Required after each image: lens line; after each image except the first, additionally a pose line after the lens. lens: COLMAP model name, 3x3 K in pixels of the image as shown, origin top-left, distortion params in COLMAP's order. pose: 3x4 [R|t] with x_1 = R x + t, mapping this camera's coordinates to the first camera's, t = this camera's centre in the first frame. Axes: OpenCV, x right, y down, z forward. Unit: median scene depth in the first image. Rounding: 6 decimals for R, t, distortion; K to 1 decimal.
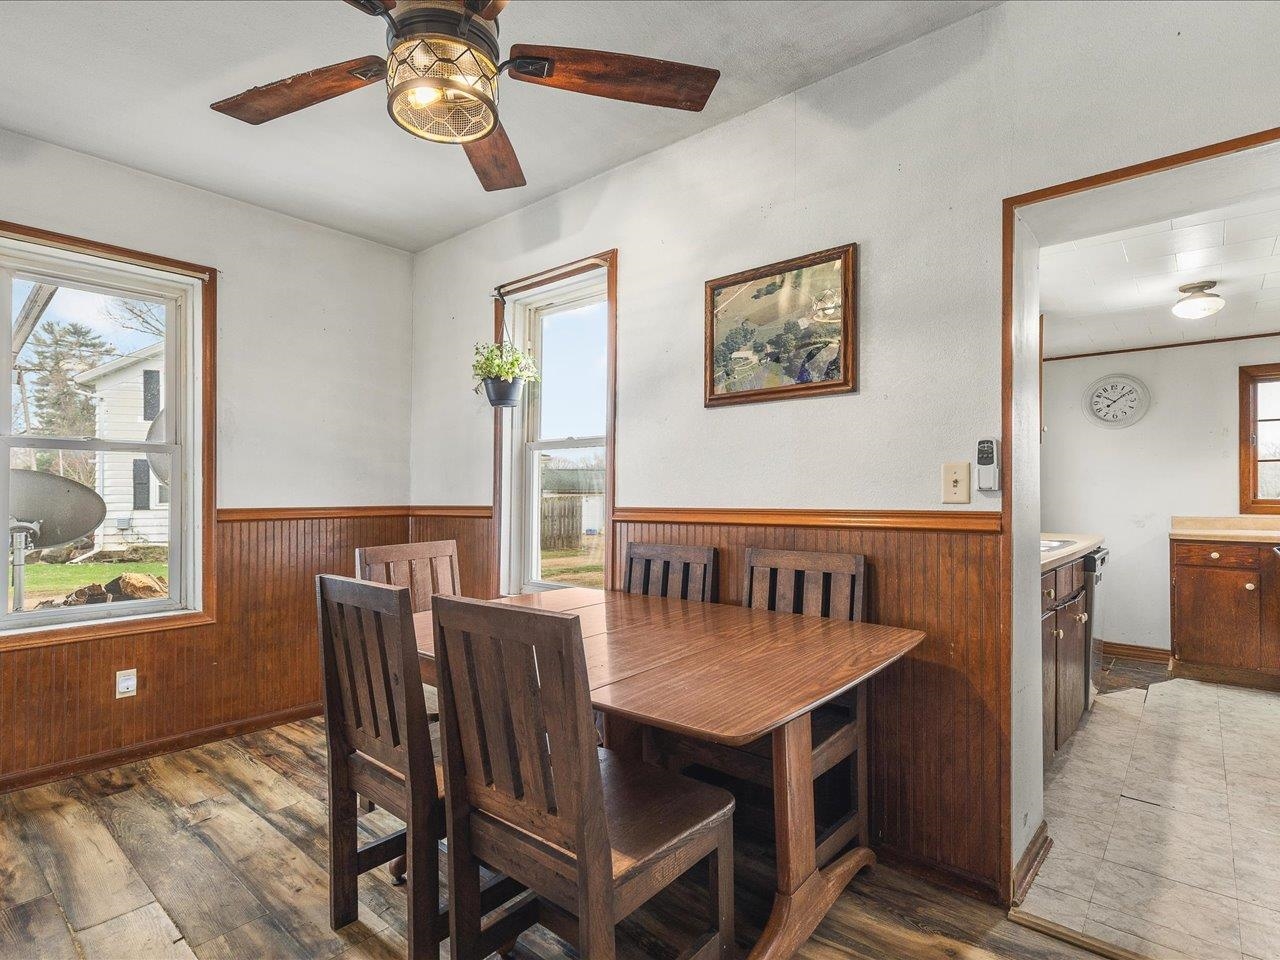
lens RADIAL K [[650.5, 0, 611.1], [0, 650.5, 487.9], [0, 0, 1]] dist [0.009083, -0.001939]
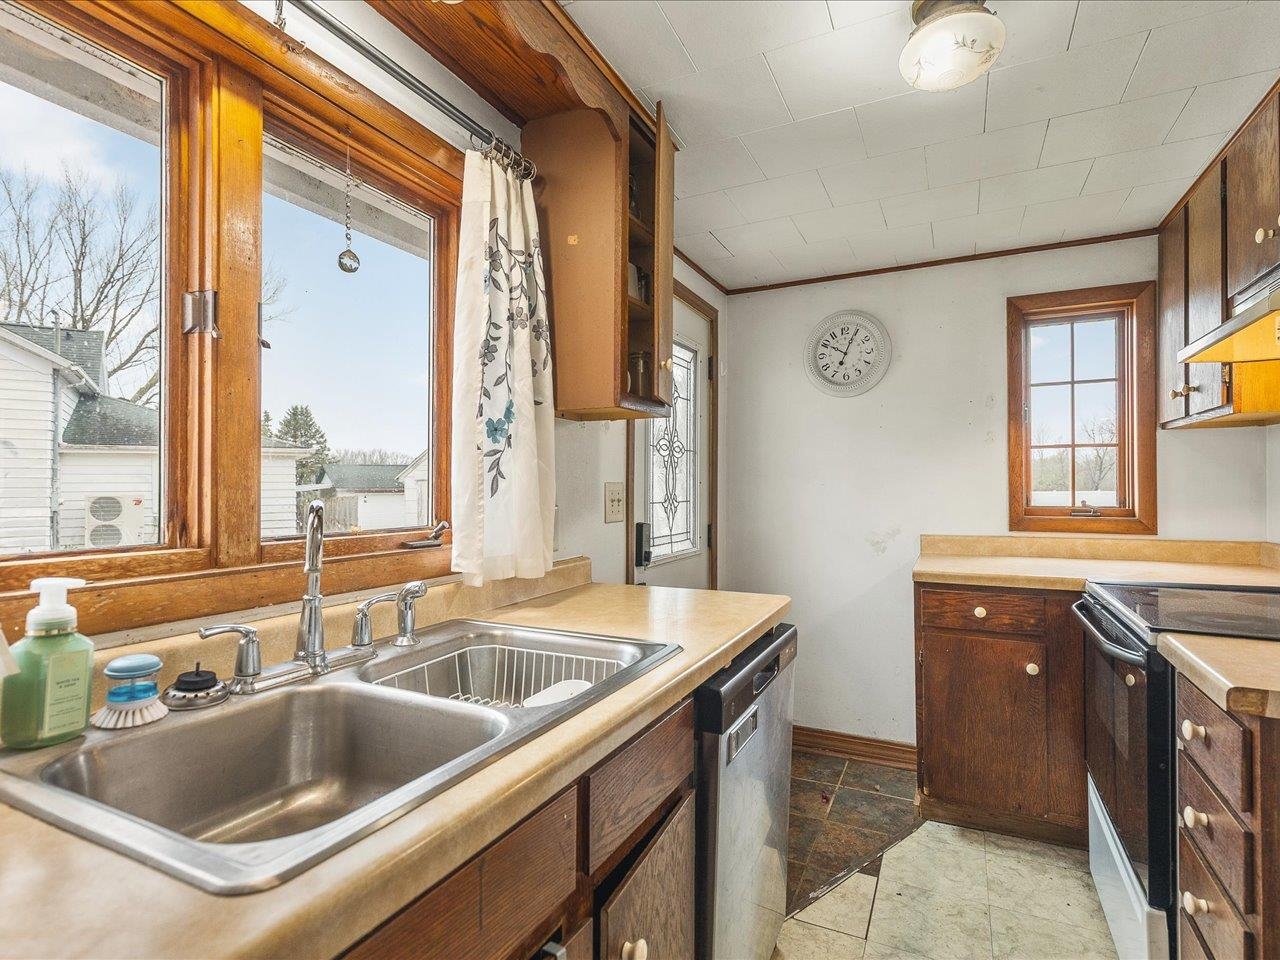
lens RADIAL K [[650.5, 0, 641.8], [0, 650.5, 481.2], [0, 0, 1]] dist [0.009083, -0.001939]
pose [[0.959558, -0.003467, 0.281490, 0.349488], [0.004213, 0.999989, -0.002046, -0.006782], [-0.281480, 0.003150, 0.959562, 0.390665]]
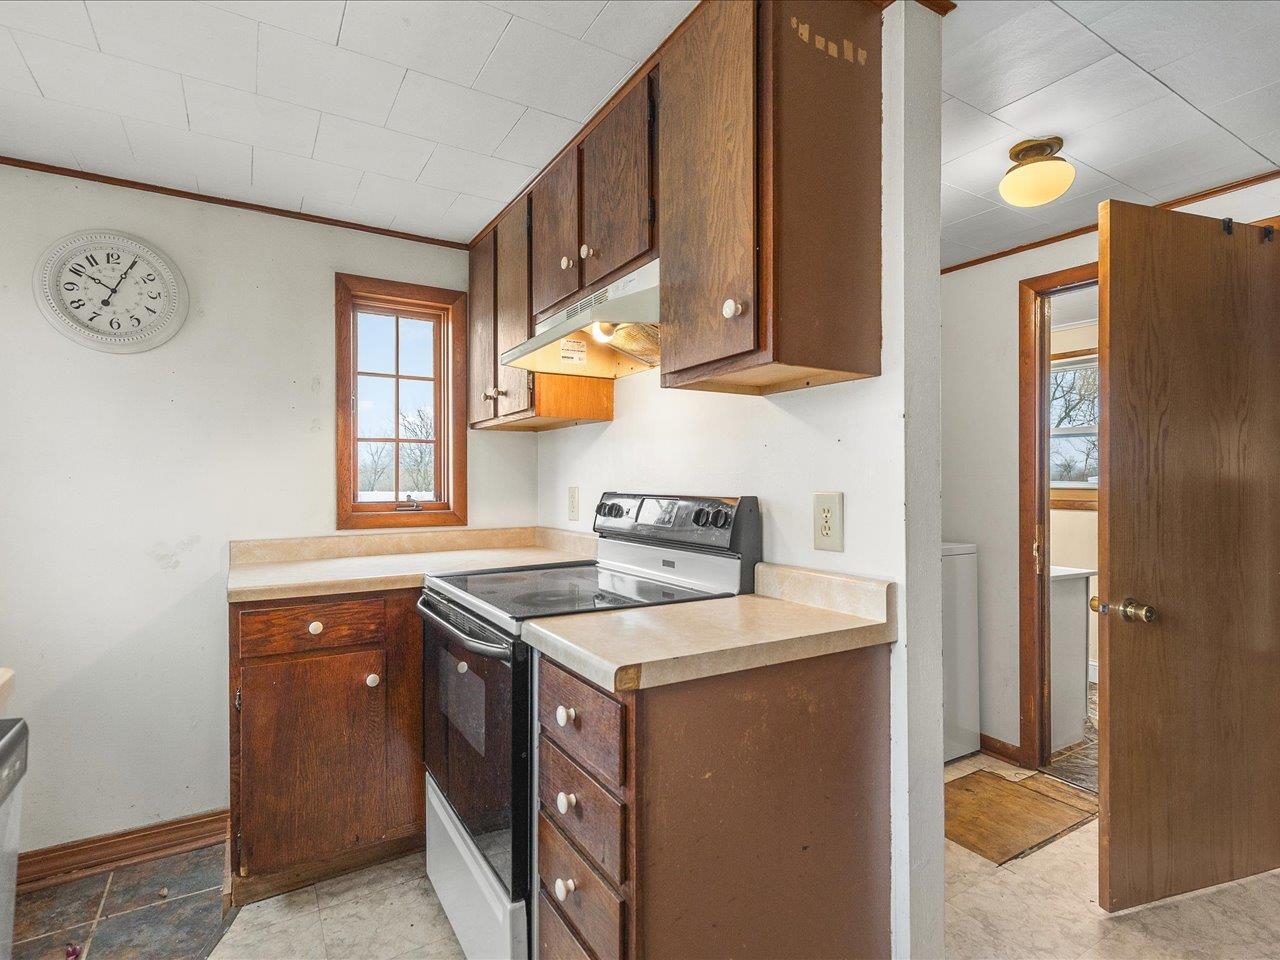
lens RADIAL K [[650.5, 0, 649.5], [0, 650.5, 480.6], [0, 0, 1]] dist [0.009083, -0.001939]
pose [[0.270744, 0.002358, 0.962648, 0.382751], [0.000090, 0.999997, -0.002474, -0.001684], [-0.962651, 0.000756, 0.270743, 0.459171]]
